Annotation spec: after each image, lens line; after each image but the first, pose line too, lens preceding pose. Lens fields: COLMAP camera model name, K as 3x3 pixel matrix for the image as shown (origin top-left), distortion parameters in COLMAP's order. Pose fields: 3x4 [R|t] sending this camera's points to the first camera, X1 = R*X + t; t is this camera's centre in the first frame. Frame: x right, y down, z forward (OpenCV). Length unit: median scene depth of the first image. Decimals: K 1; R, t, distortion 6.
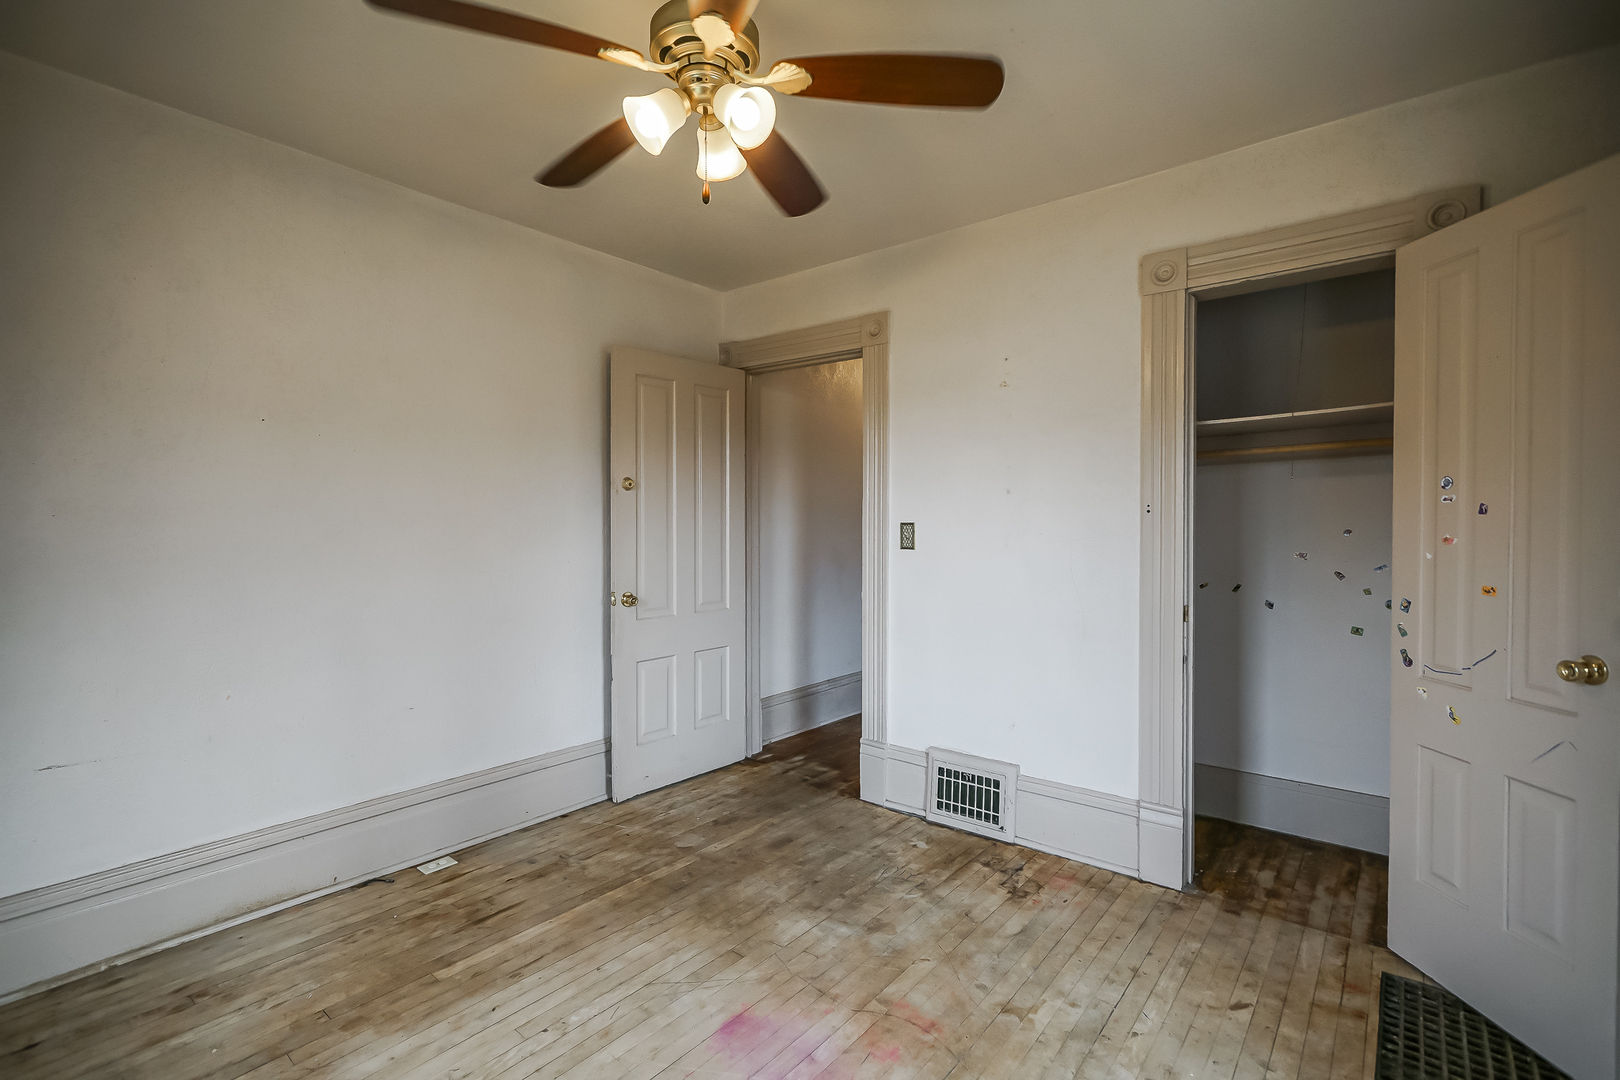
lens RADIAL K [[738.6, 0, 805.1], [0, 738.6, 533.9], [0, 0, 1]] dist [-0.006505, 0.002567]
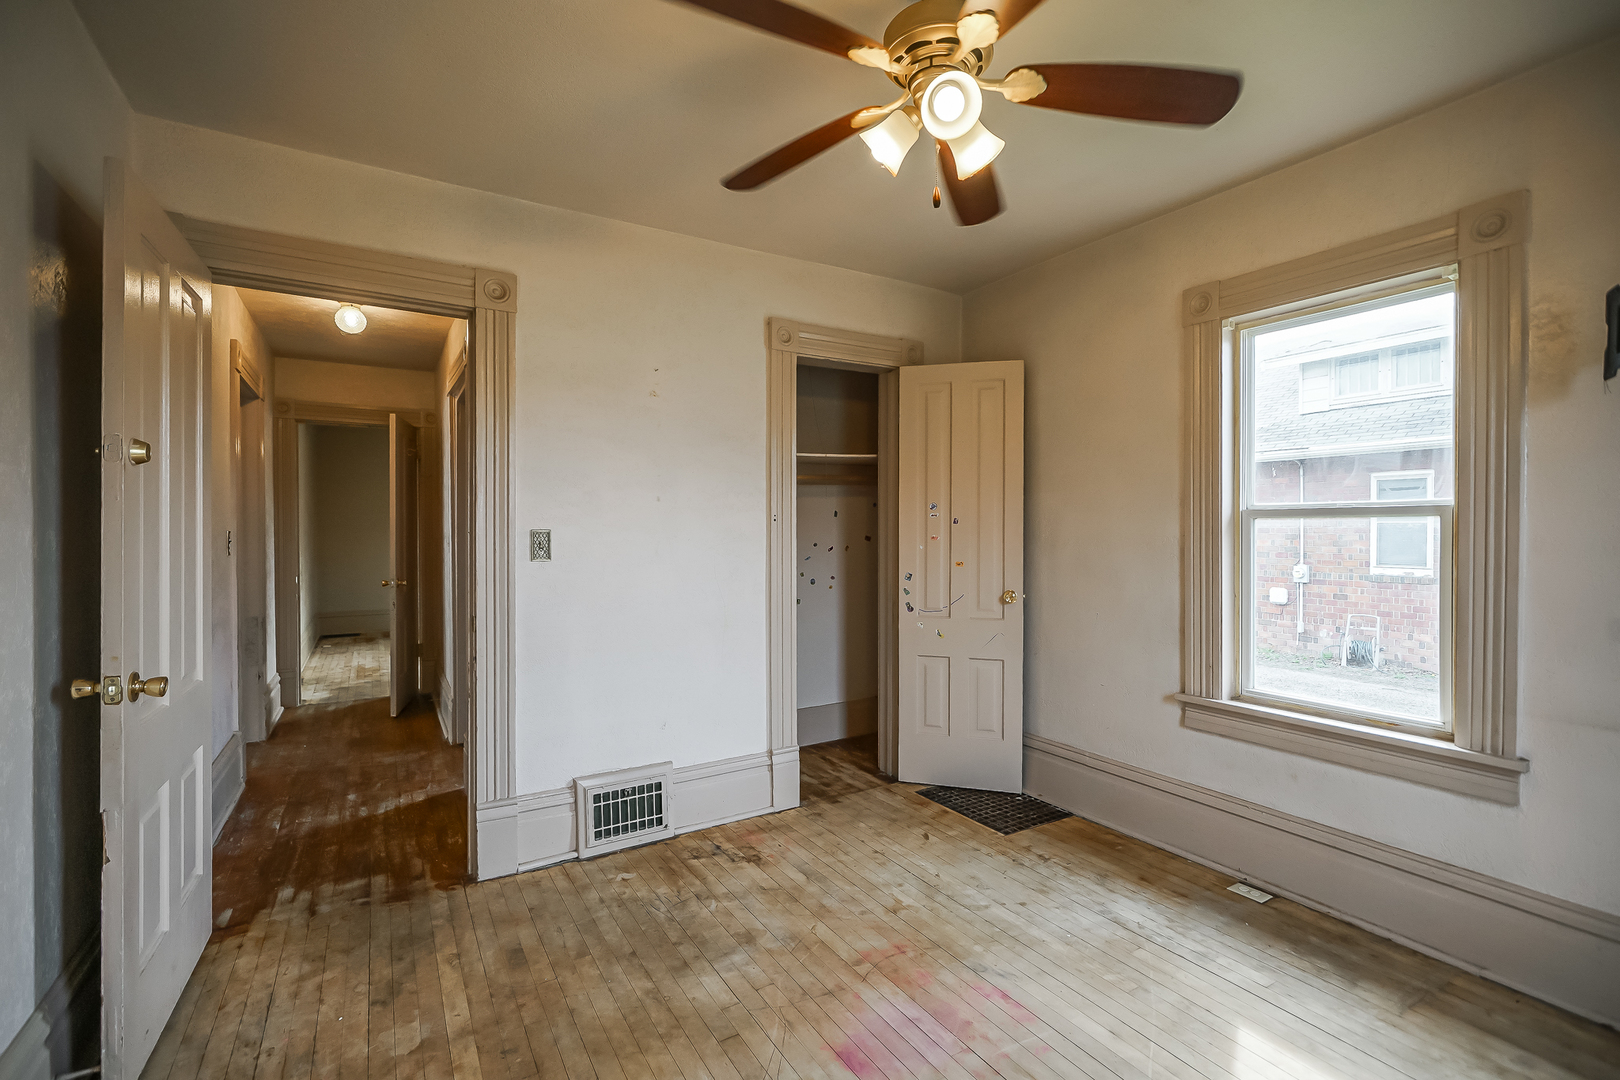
lens RADIAL K [[738.6, 0, 814.9], [0, 738.6, 541.4], [0, 0, 1]] dist [-0.006505, 0.002567]
pose [[0.321628, -0.017145, 0.946711, -0.671345], [0.018766, 0.999755, 0.011730, -0.006575], [-0.946680, 0.013994, 0.321871, 0.494766]]
